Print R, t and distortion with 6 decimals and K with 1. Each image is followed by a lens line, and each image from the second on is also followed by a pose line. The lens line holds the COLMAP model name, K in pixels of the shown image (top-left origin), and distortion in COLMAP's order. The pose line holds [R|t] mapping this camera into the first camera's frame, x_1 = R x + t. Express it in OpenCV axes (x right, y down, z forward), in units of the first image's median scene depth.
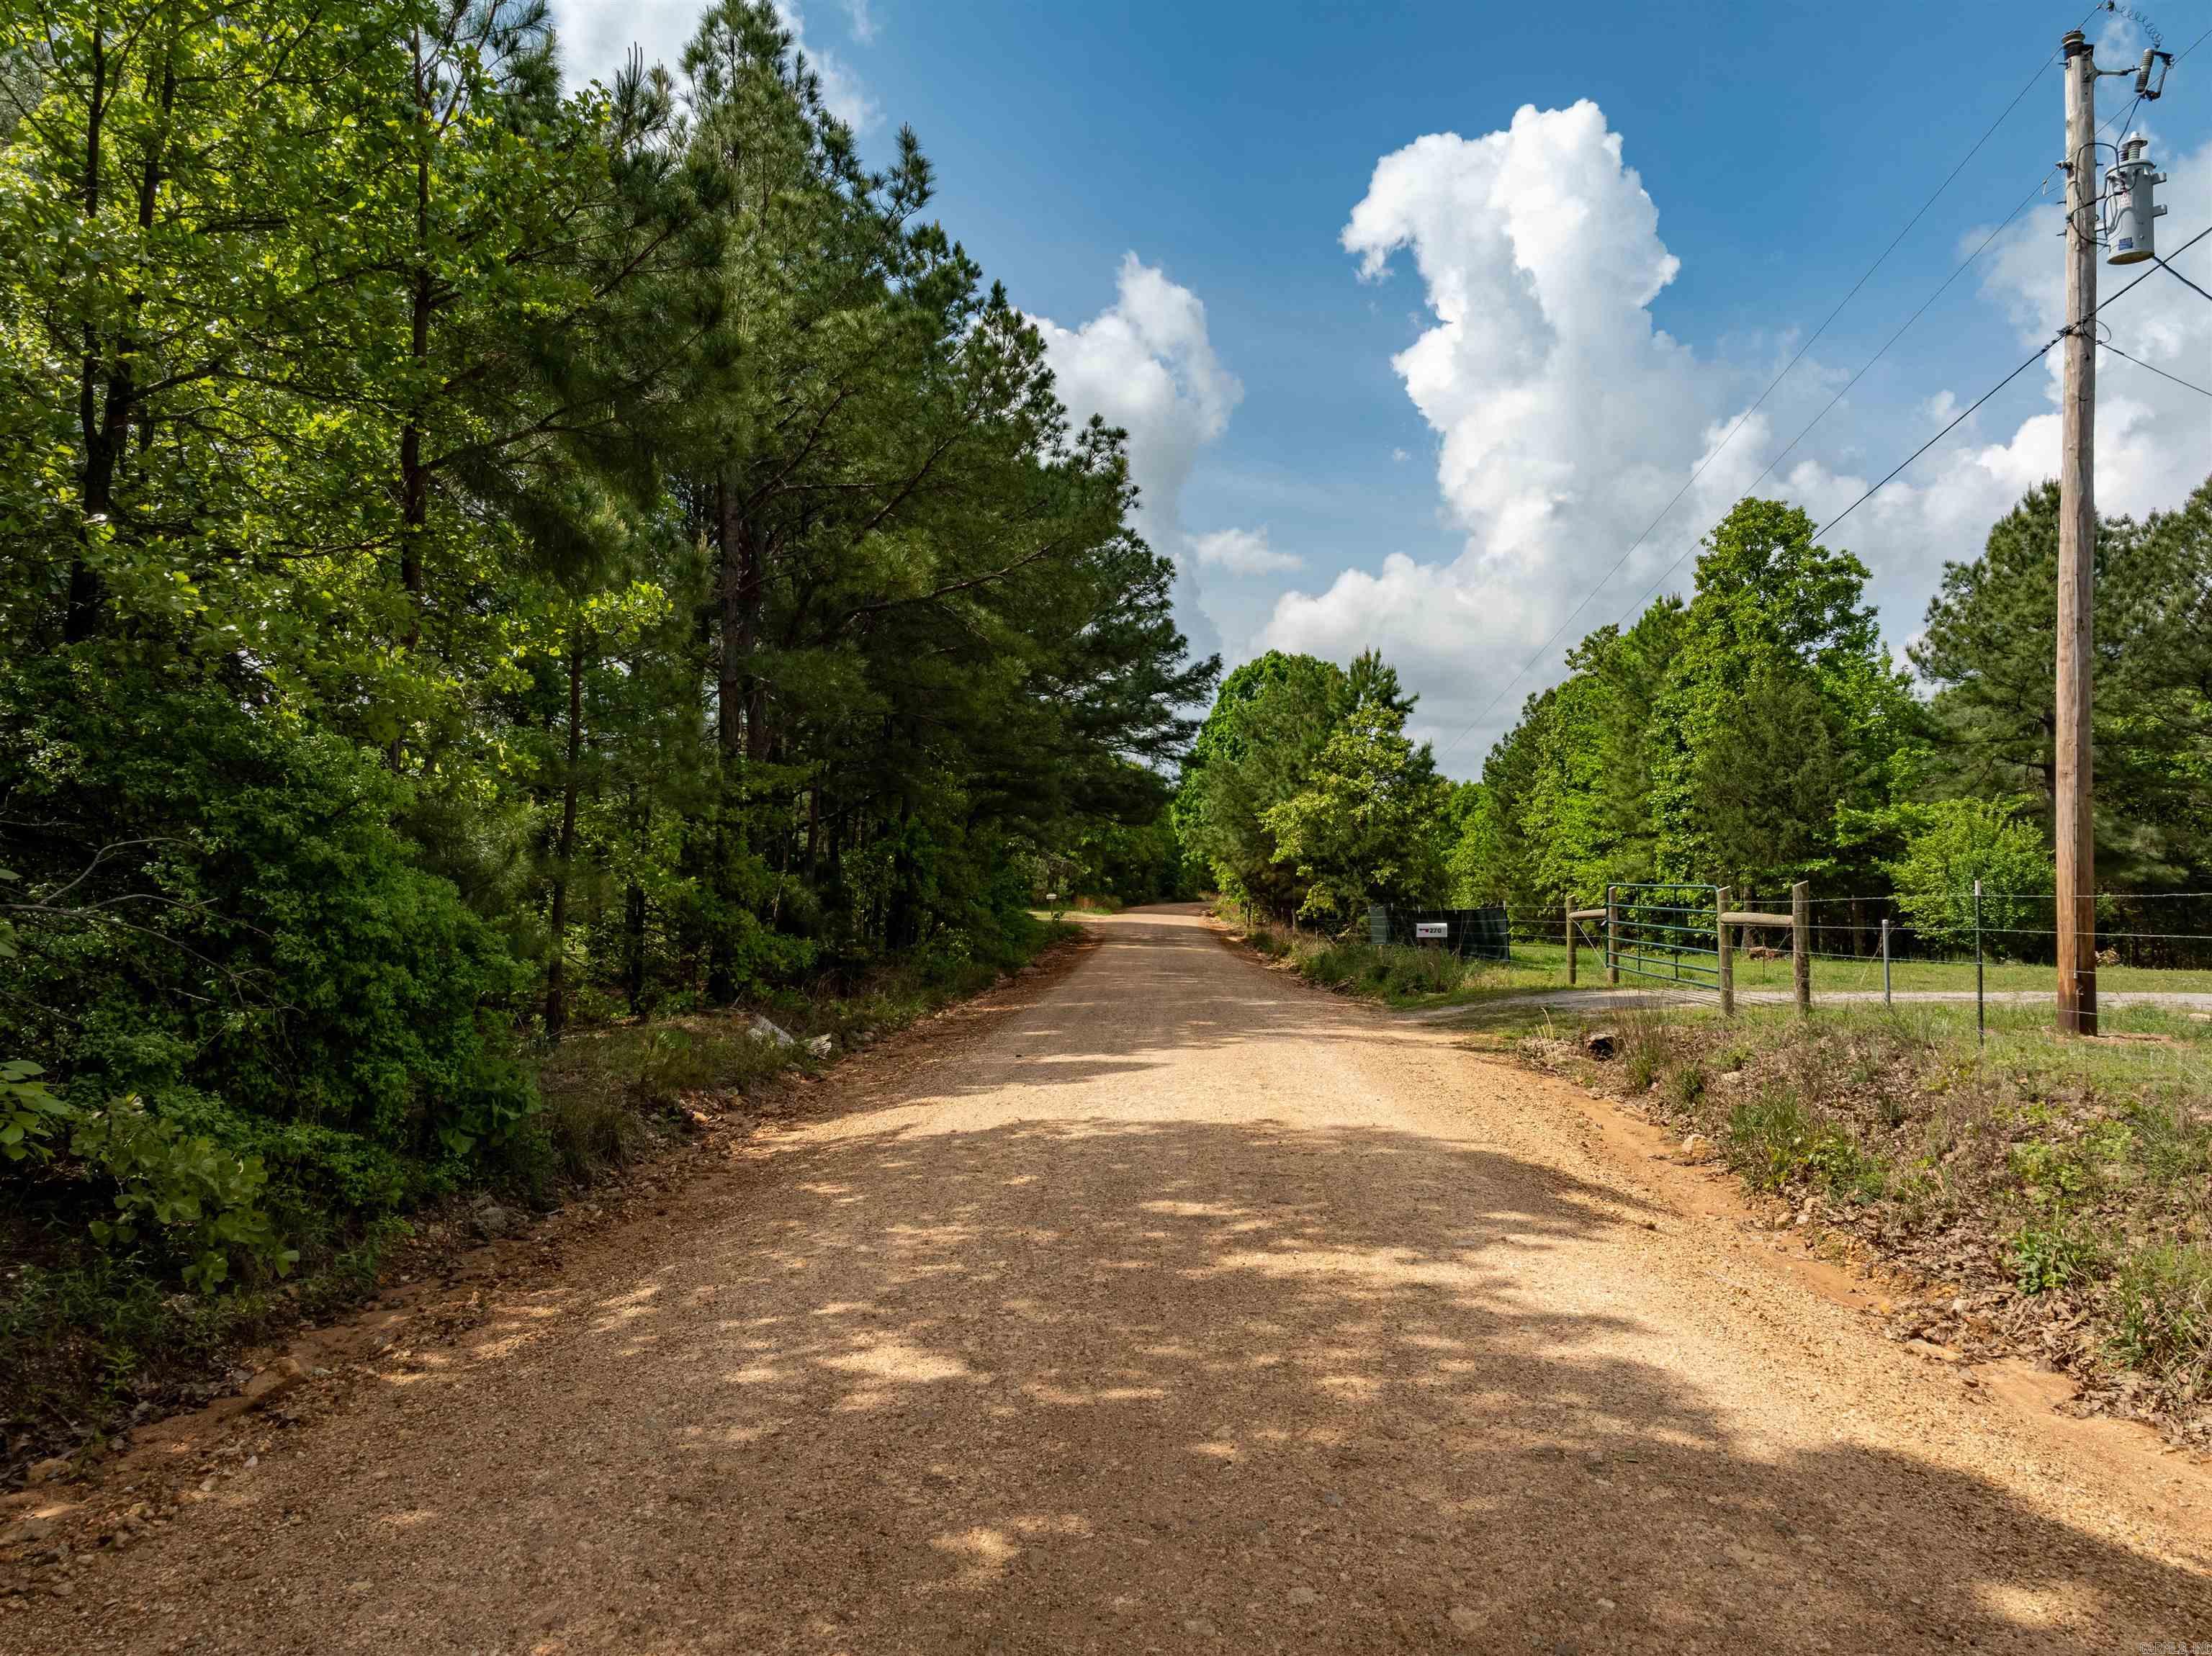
lens RADIAL K [[1552.6, 0, 1109.6], [0, 1552.6, 834.4], [0, 0, 1]] dist [-0.019761, 0.034096]
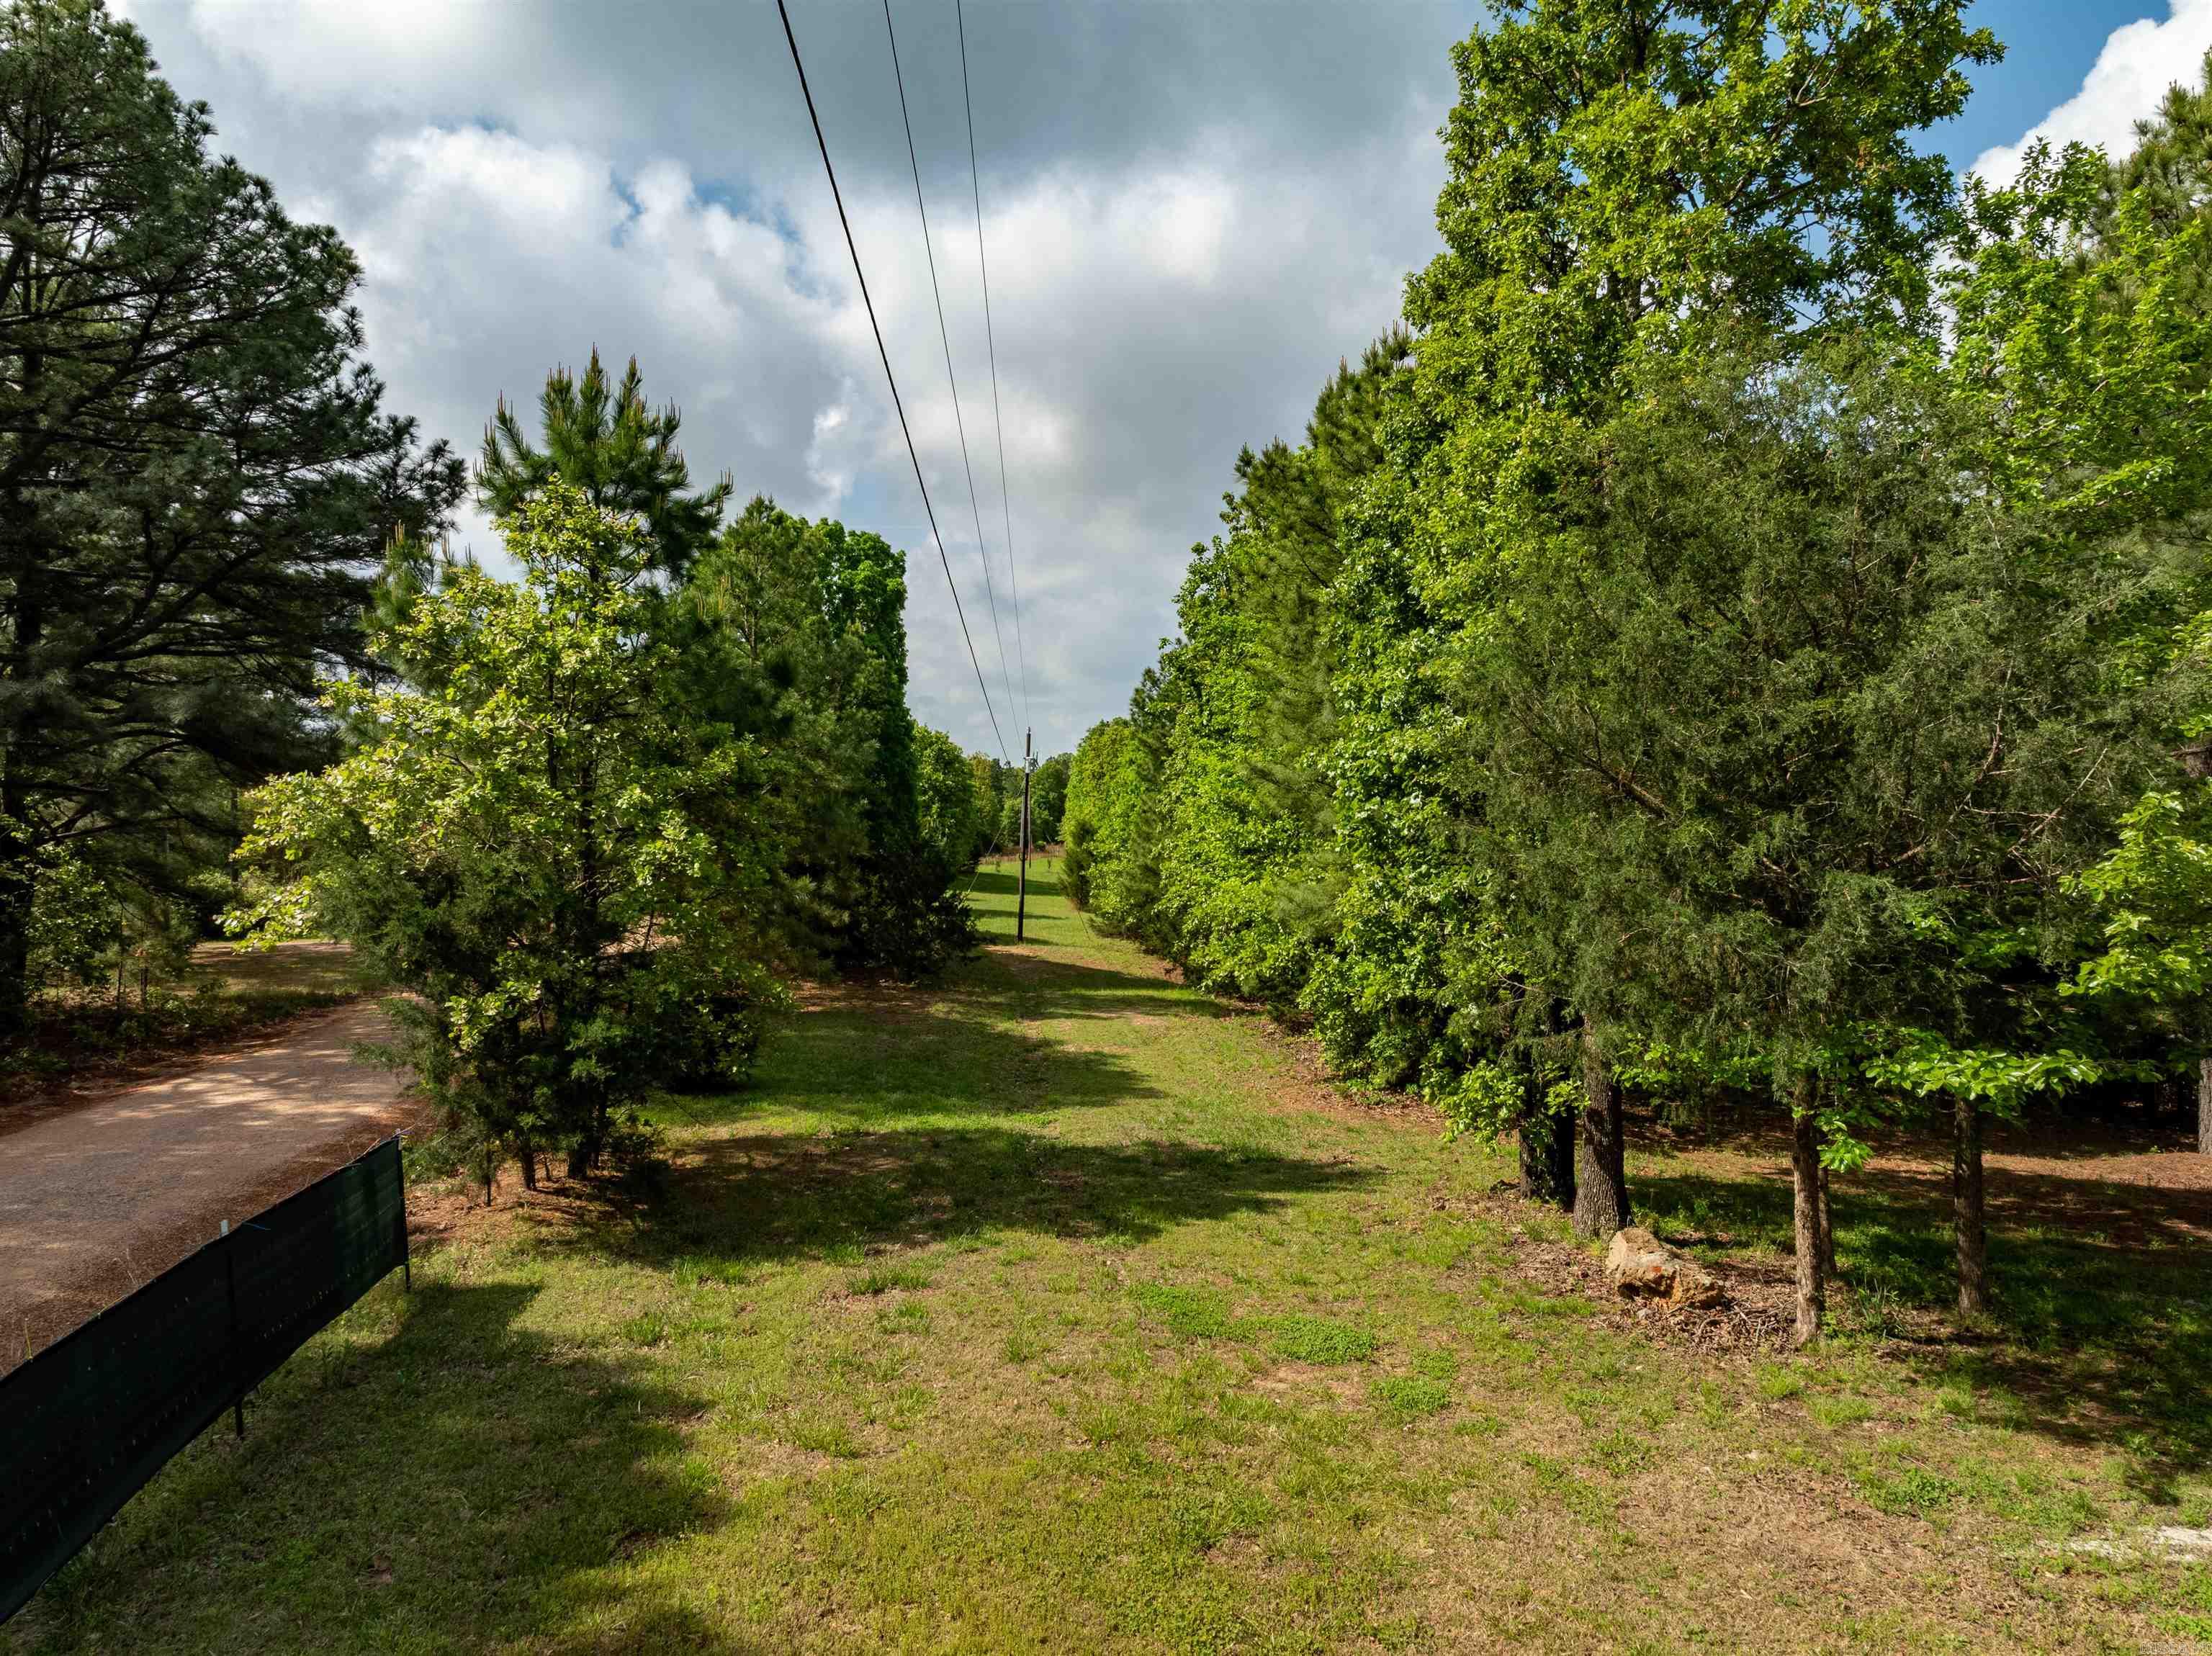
lens RADIAL K [[1552.6, 0, 1103.3], [0, 1552.6, 830.1], [0, 0, 1]] dist [-0.019761, 0.034096]
pose [[0.987174, -0.003150, 0.159616, 0.237501], [-0.002073, 0.999468, 0.032542, -0.019040], [-0.159634, -0.032455, 0.986643, 0.643858]]
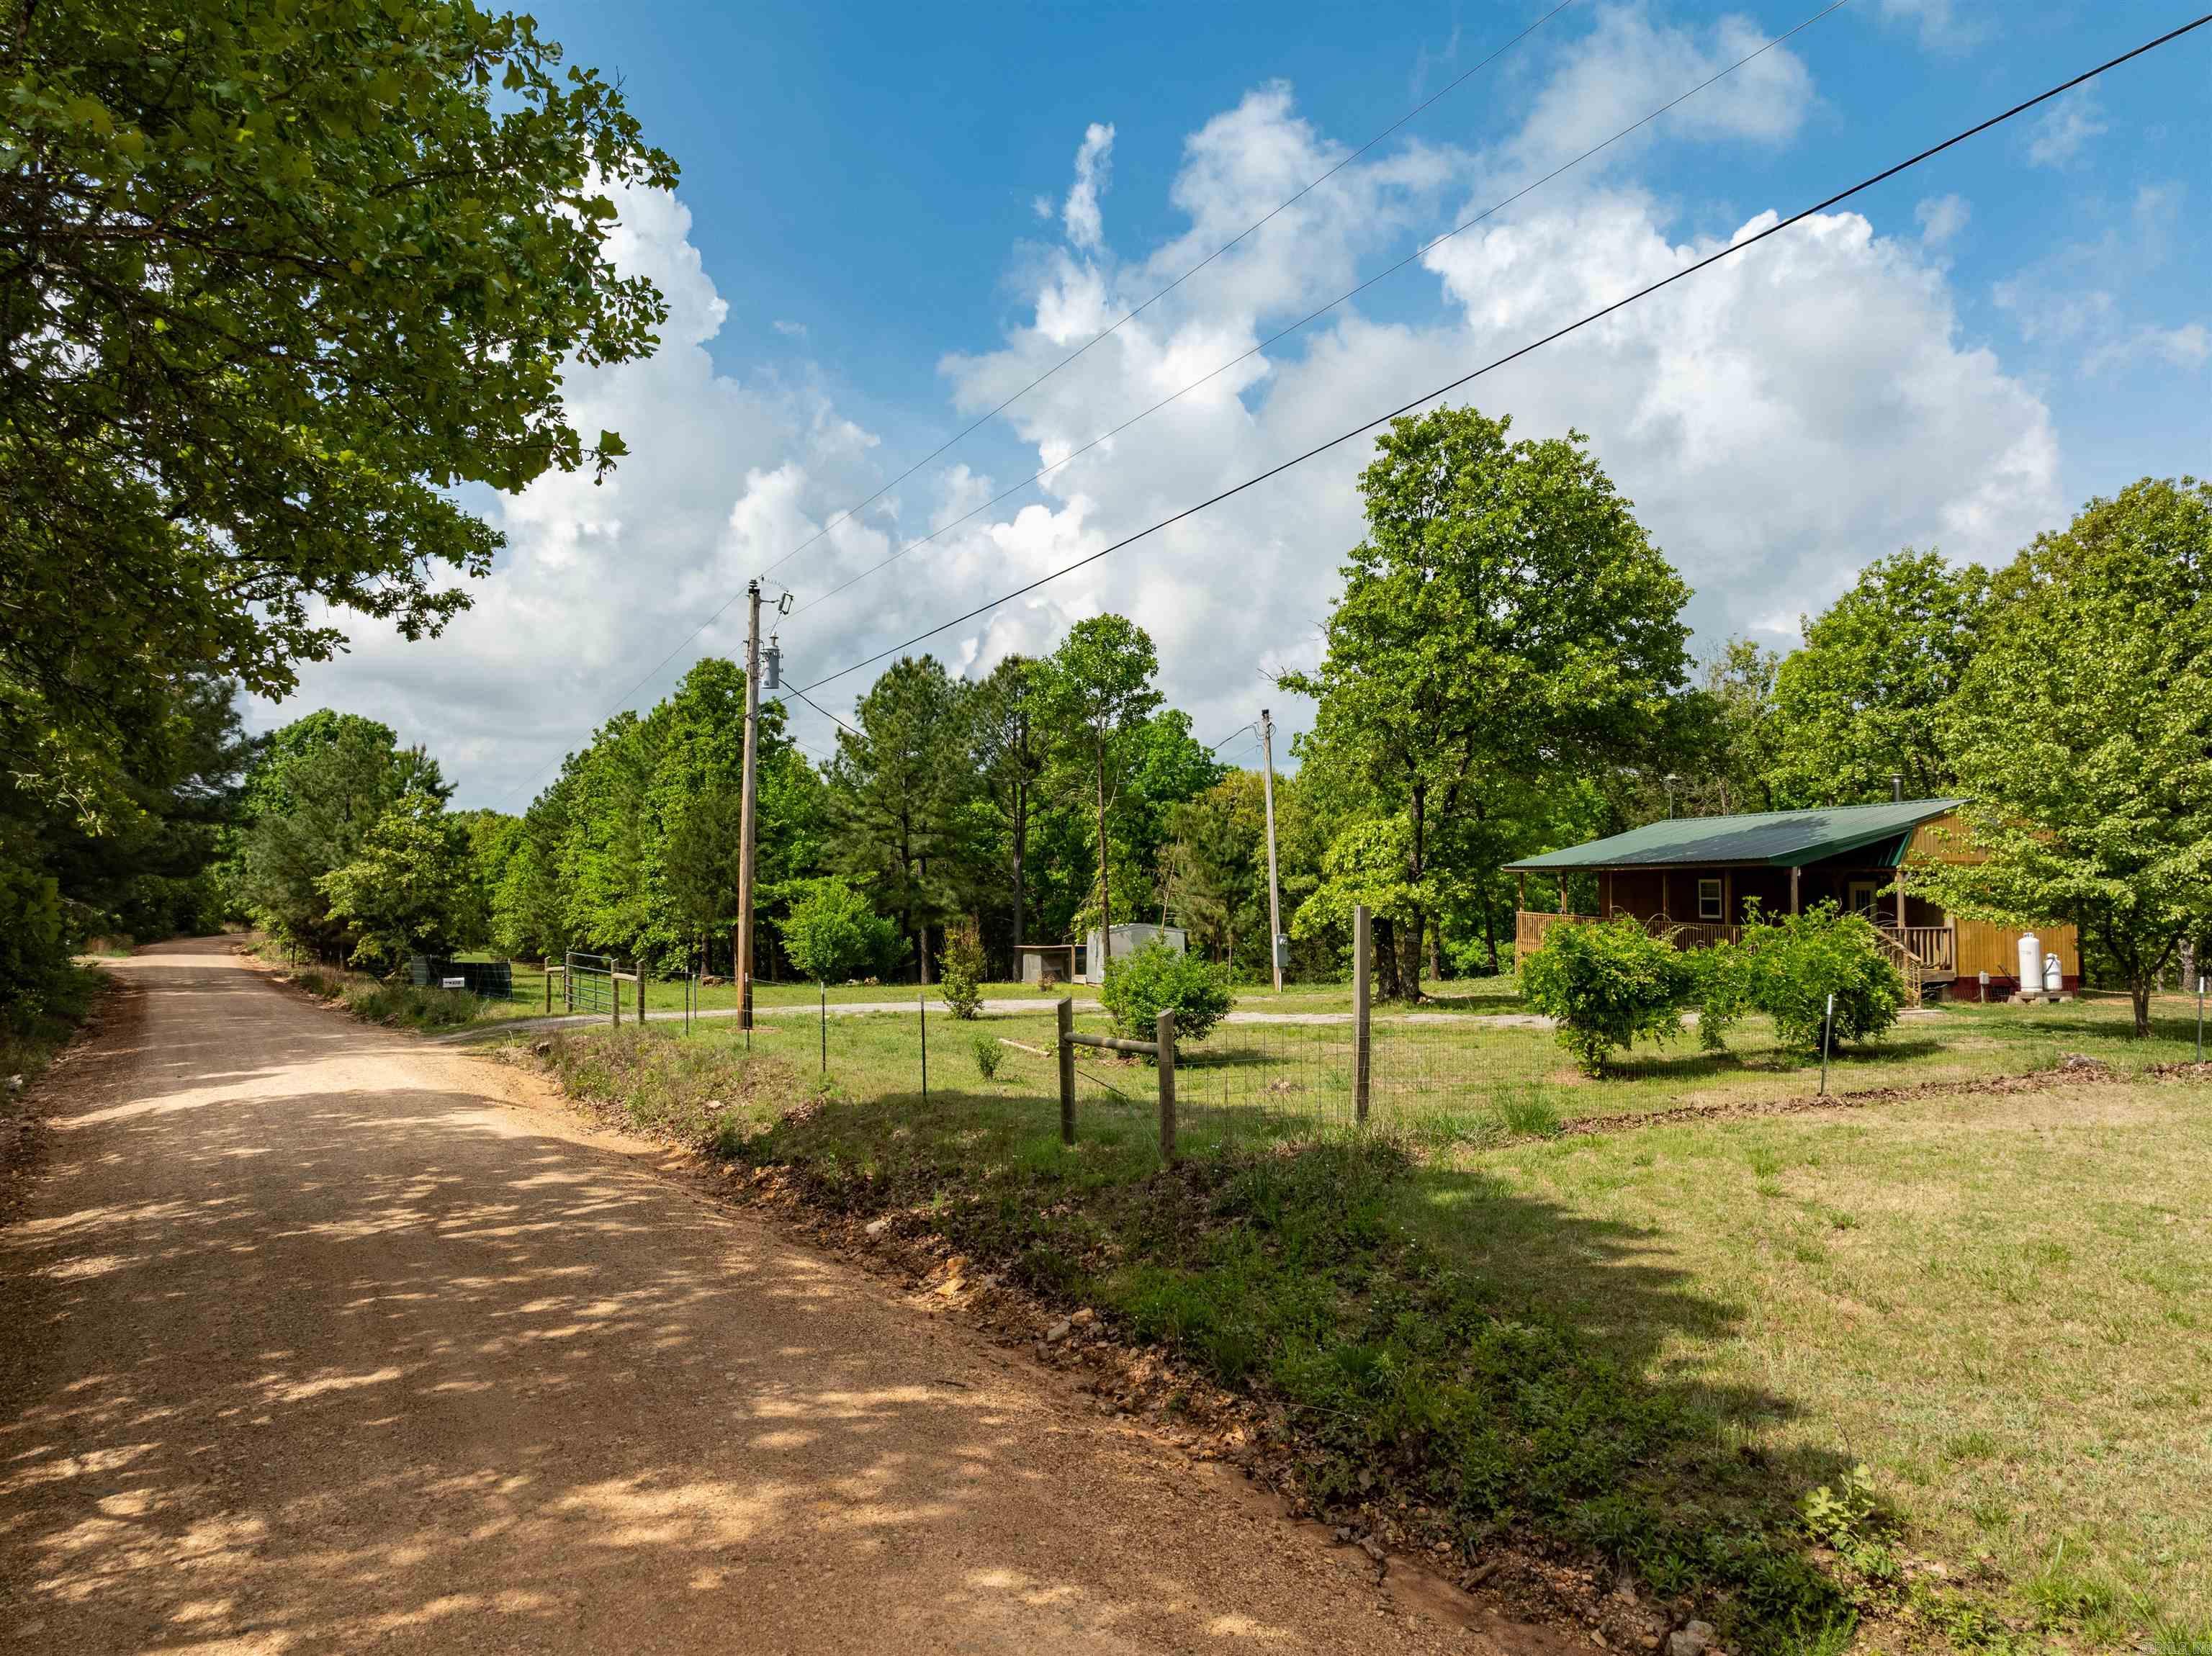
lens RADIAL K [[1552.6, 0, 1100.7], [0, 1552.6, 824.6], [0, 0, 1]] dist [-0.019761, 0.034096]
pose [[0.835896, 0.016285, 0.548646, -0.054005], [-0.007076, 0.999796, -0.018895, -0.037431], [-0.548842, 0.011912, 0.835841, -0.339249]]
